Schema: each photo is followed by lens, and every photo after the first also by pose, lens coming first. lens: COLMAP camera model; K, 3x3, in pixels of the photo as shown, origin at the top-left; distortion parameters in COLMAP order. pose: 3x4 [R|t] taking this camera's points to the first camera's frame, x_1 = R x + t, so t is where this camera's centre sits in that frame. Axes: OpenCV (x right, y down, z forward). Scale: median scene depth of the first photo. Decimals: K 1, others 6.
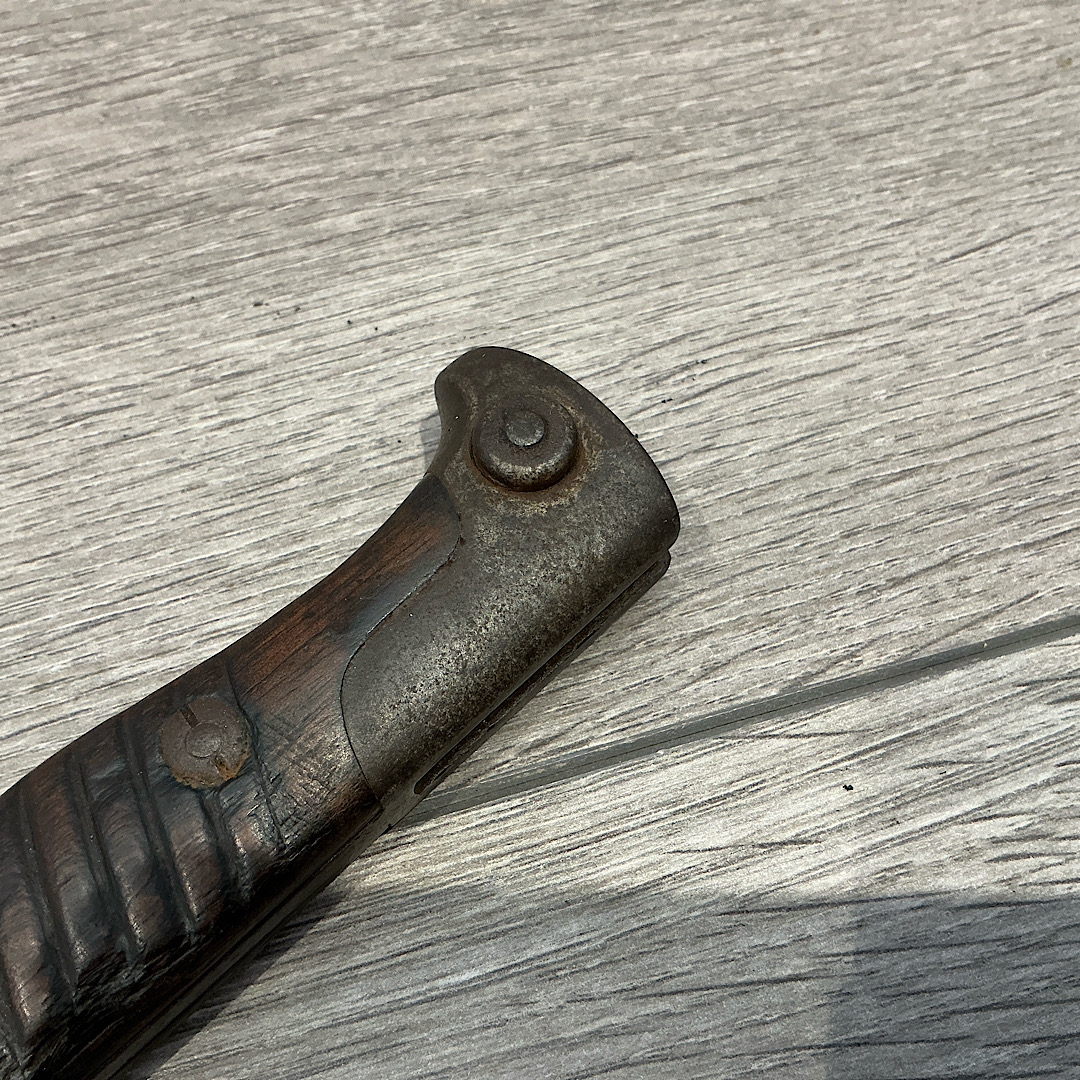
lens RADIAL K [[1213.0, 0, 572.5], [0, 1213.0, 520.8], [0, 0, 1]] dist [0.051822, 0.000000]
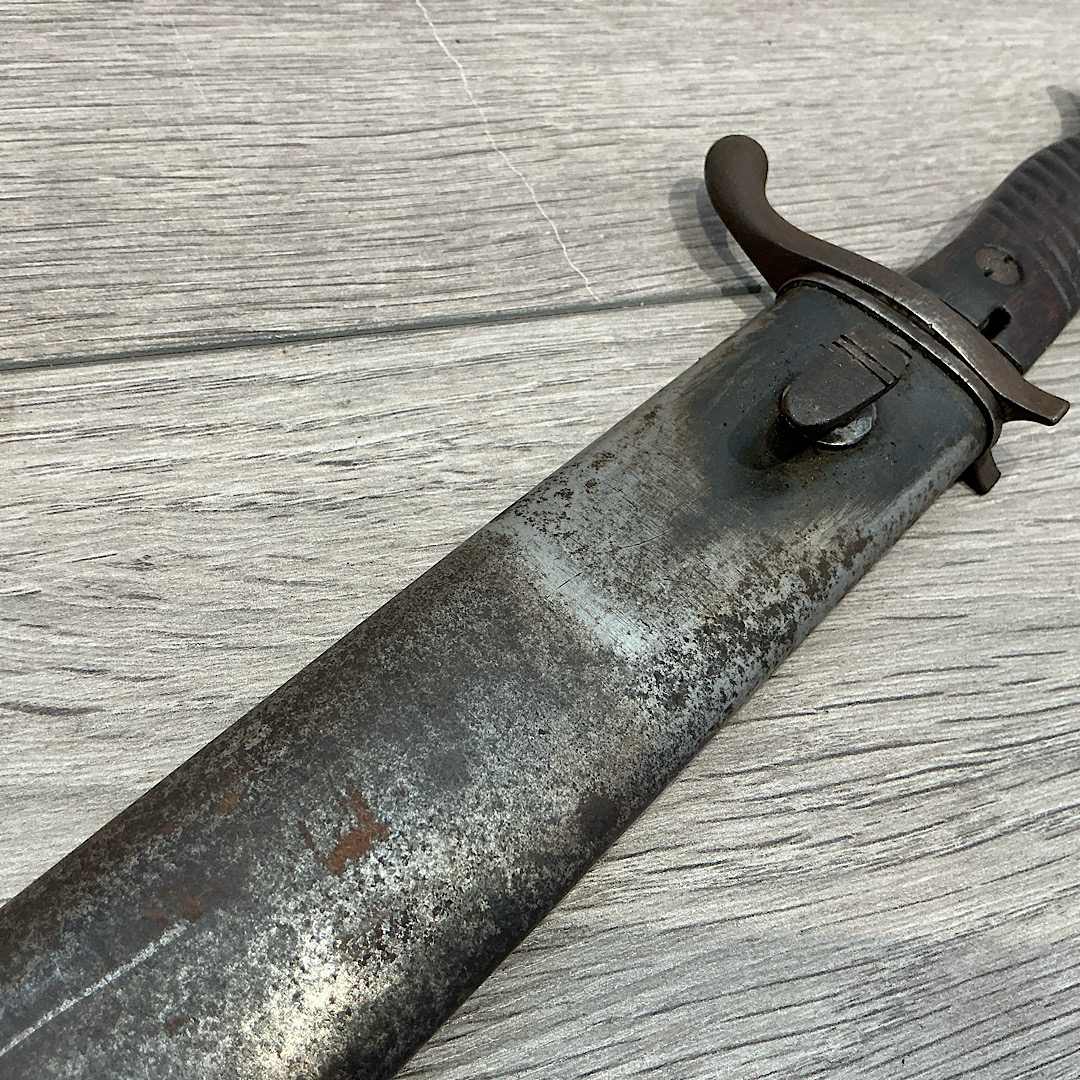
lens RADIAL K [[1213.0, 0, 545.2], [0, 1213.0, 537.5], [0, 0, 1]] dist [0.051822, 0.000000]
pose [[0.960962, 0.068755, 0.268002, -1.276733], [-0.038427, 0.992410, -0.116815, 0.814621], [-0.274000, 0.101956, 0.956310, -0.450632]]
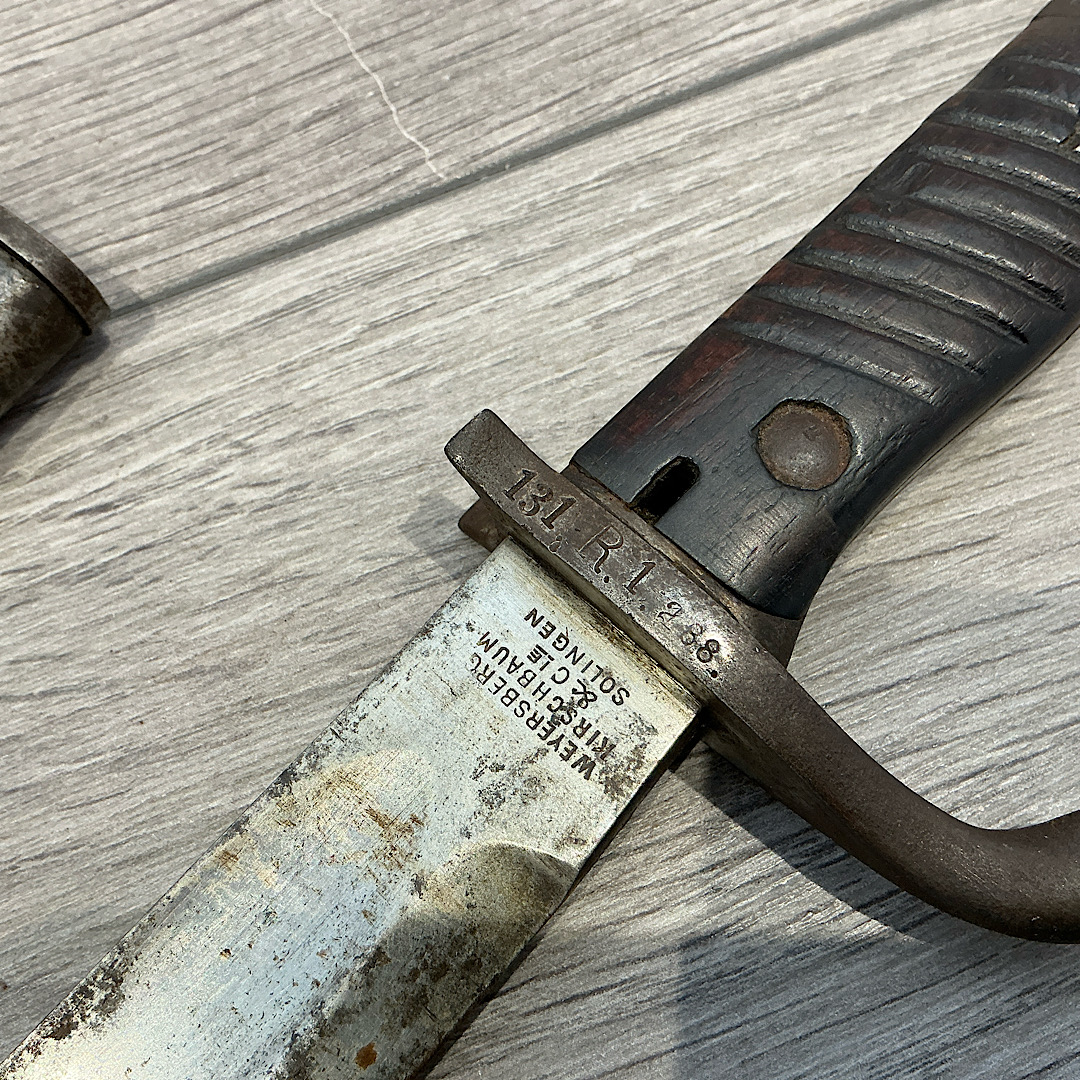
lens RADIAL K [[1213.0, 0, 551.2], [0, 1213.0, 540.6], [0, 0, 1]] dist [0.051822, 0.000000]
pose [[0.987815, -0.145732, 0.054628, -0.898404], [0.140854, 0.986419, 0.084486, 0.619266], [-0.066198, -0.075762, 0.994926, -0.229889]]
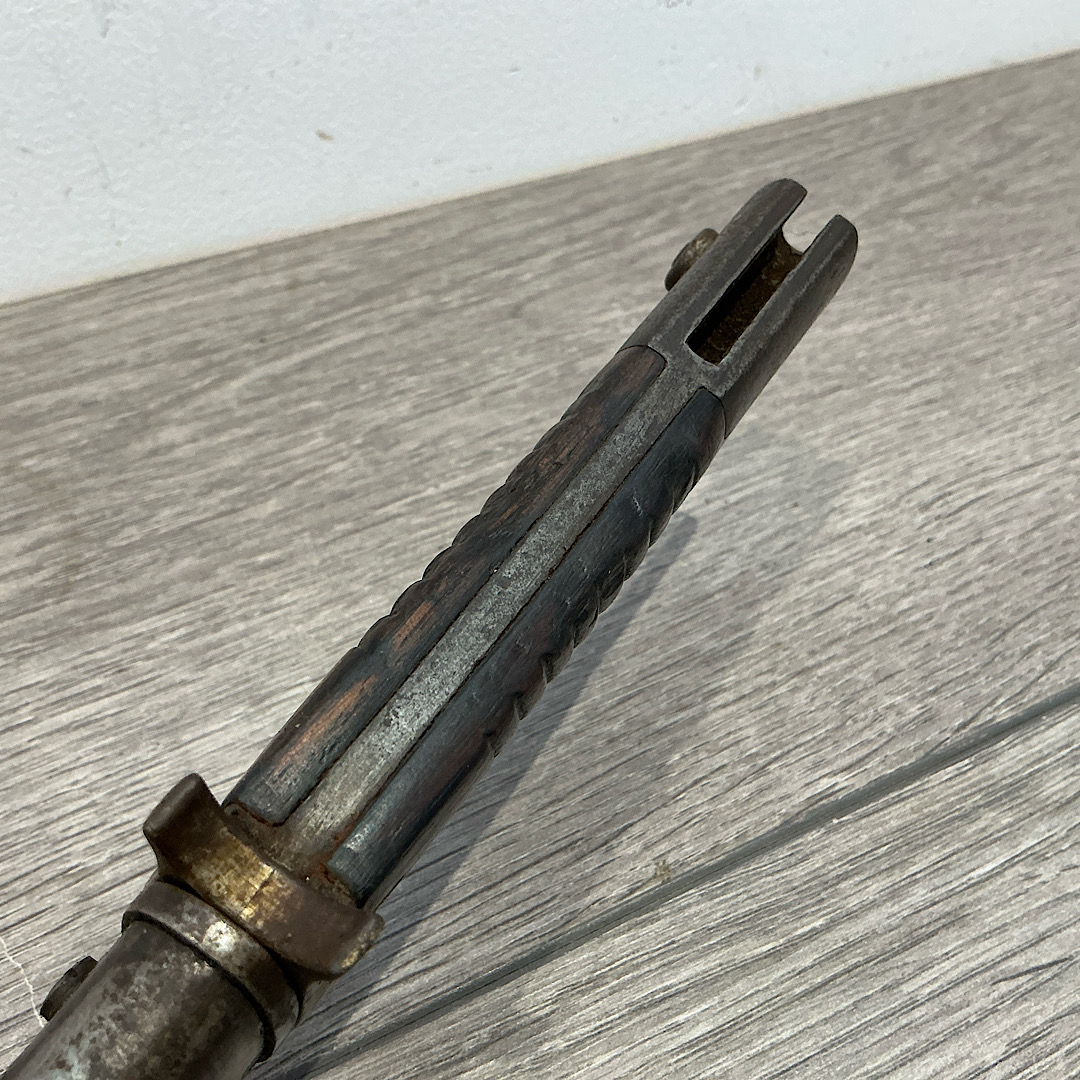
lens RADIAL K [[1213.0, 0, 545.5], [0, 1213.0, 541.7], [0, 0, 1]] dist [0.051822, 0.000000]
pose [[0.980325, -0.129159, 0.149266, -0.621779], [0.169402, 0.938667, -0.300346, 0.295330], [-0.101319, 0.319723, 0.942079, -0.333355]]
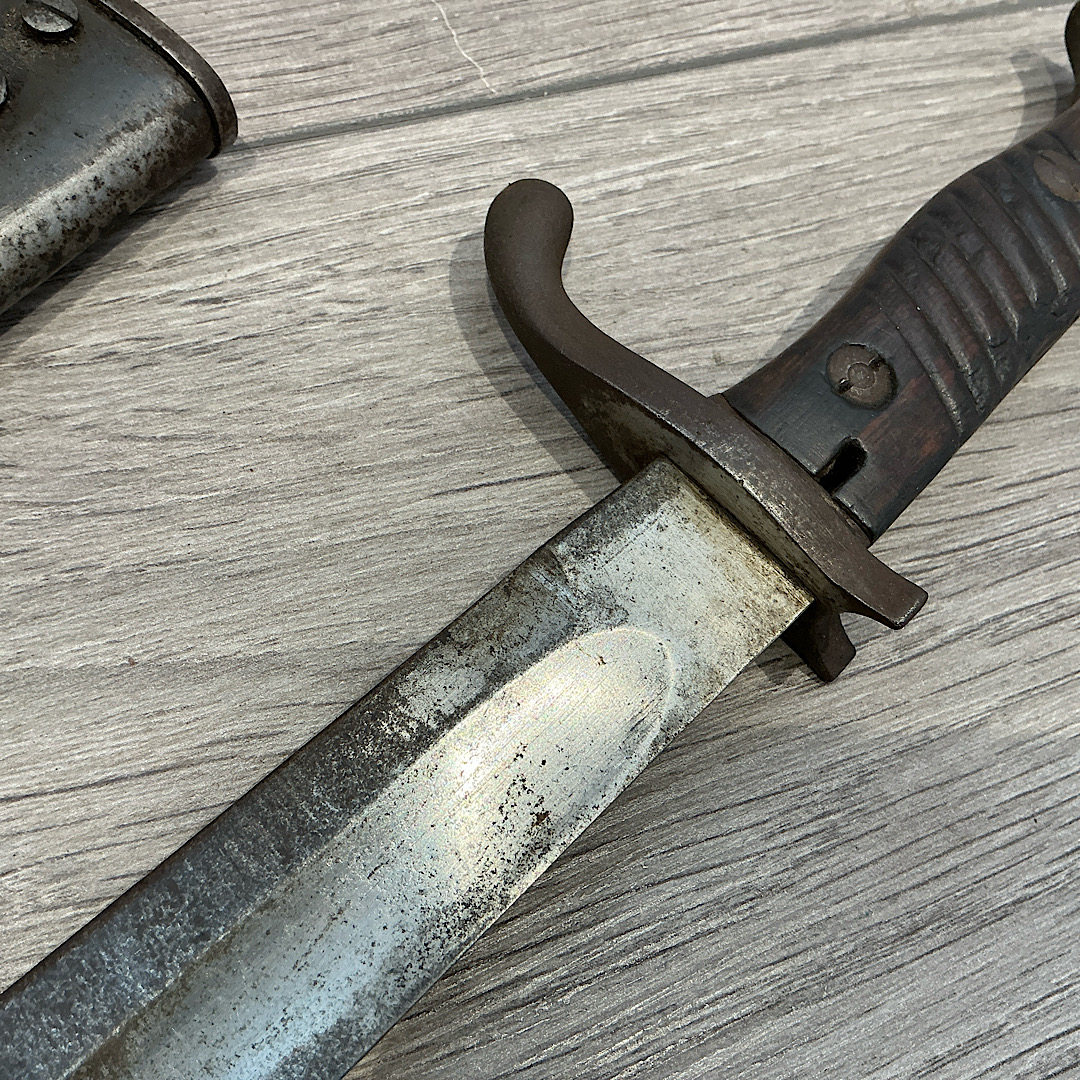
lens RADIAL K [[1213.0, 0, 544.9], [0, 1213.0, 536.6], [0, 0, 1]] dist [0.051822, 0.000000]
pose [[0.964355, -0.041960, 0.261263, -1.168459], [0.034590, 0.998865, 0.032747, 0.796668], [-0.262340, -0.022542, 0.964712, -0.400904]]
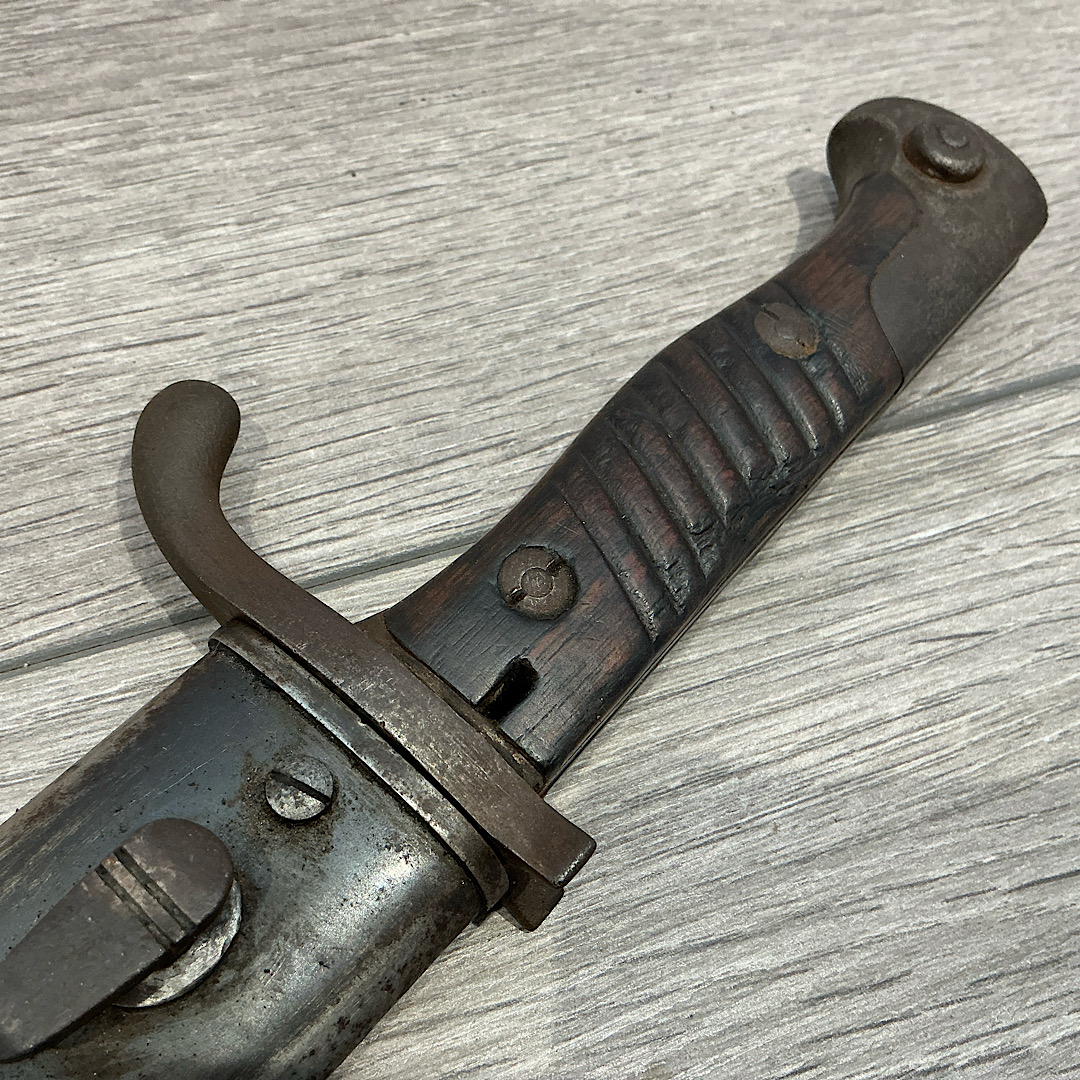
lens RADIAL K [[1213.0, 0, 546.0], [0, 1213.0, 546.0], [0, 0, 1]] dist [0.051822, 0.000000]
pose [[0.982418, -0.013090, 0.186237, -0.625086], [0.021934, 0.998723, -0.045510, 0.363019], [-0.185403, 0.048795, 0.981450, -0.201776]]
